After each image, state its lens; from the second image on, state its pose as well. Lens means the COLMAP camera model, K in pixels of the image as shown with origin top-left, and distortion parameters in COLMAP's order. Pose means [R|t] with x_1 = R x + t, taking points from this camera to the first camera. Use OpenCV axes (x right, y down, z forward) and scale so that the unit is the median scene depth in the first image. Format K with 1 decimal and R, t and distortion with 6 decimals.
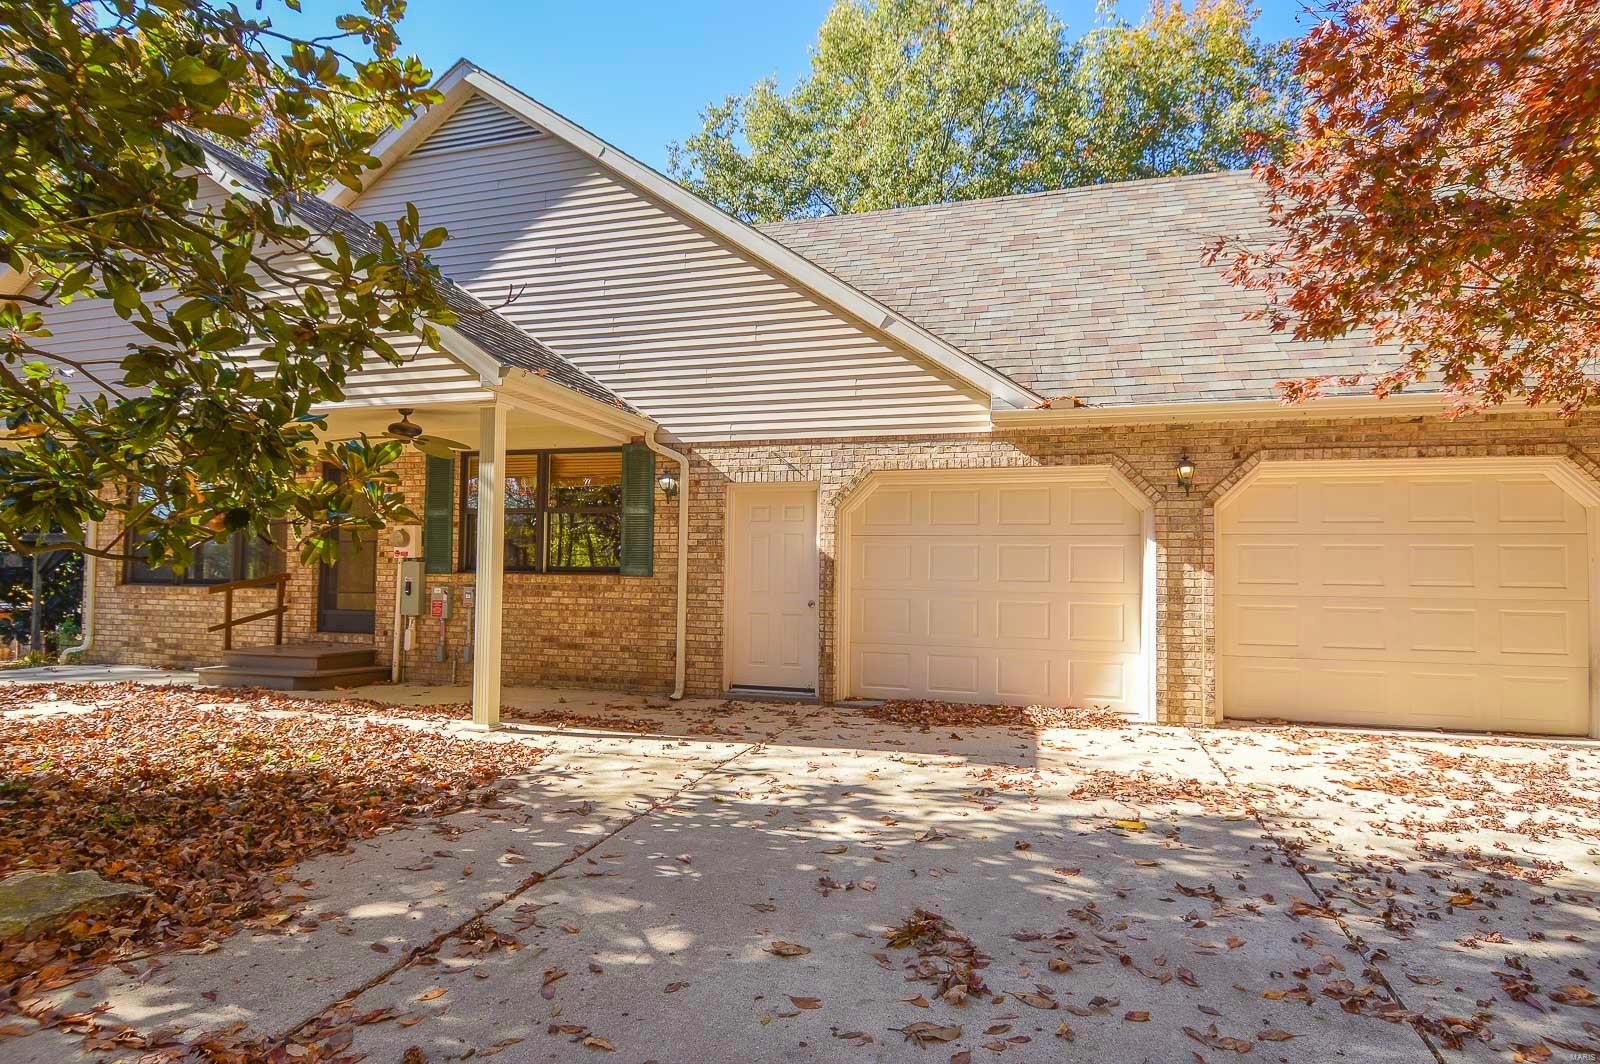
lens RADIAL K [[851.4, 0, 806.0], [0, 851.4, 526.3], [0, 0, 1]] dist [0.008596, -0.013313]
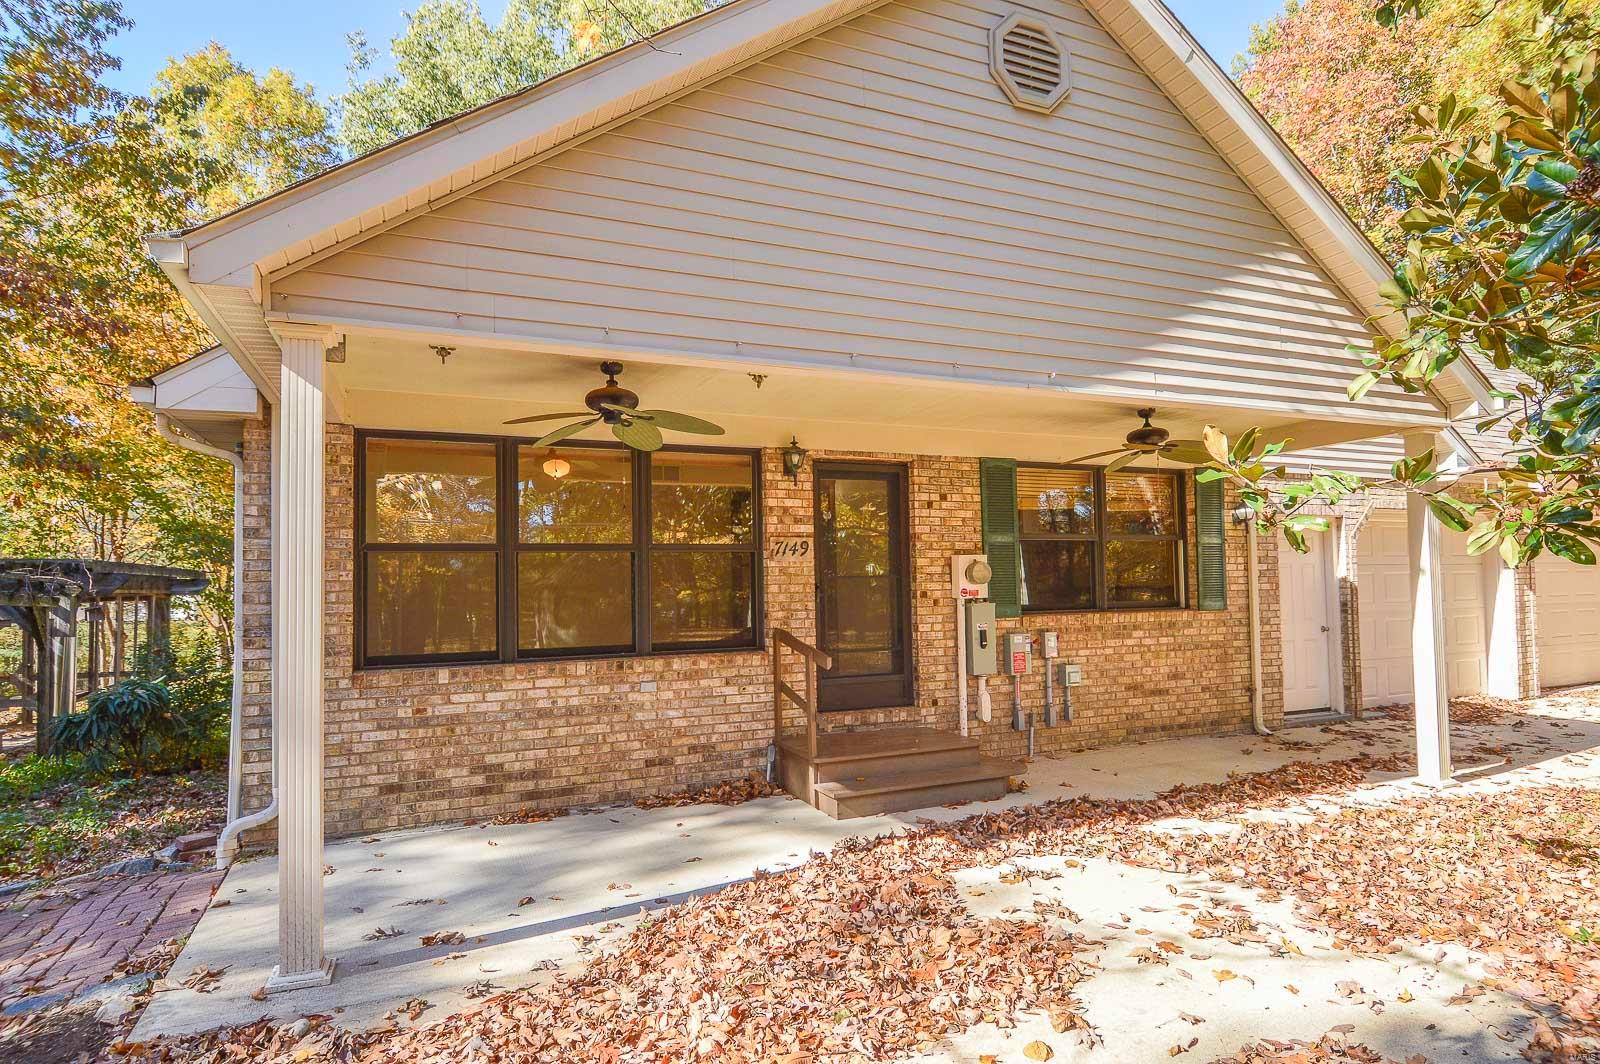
lens RADIAL K [[851.4, 0, 800.9], [0, 851.4, 537.0], [0, 0, 1]] dist [0.008596, -0.013313]
pose [[0.768095, 0.012802, 0.640207, -1.088108], [-0.011855, 0.999913, -0.005772, -0.010611], [-0.640226, -0.003156, 0.768180, 0.537985]]
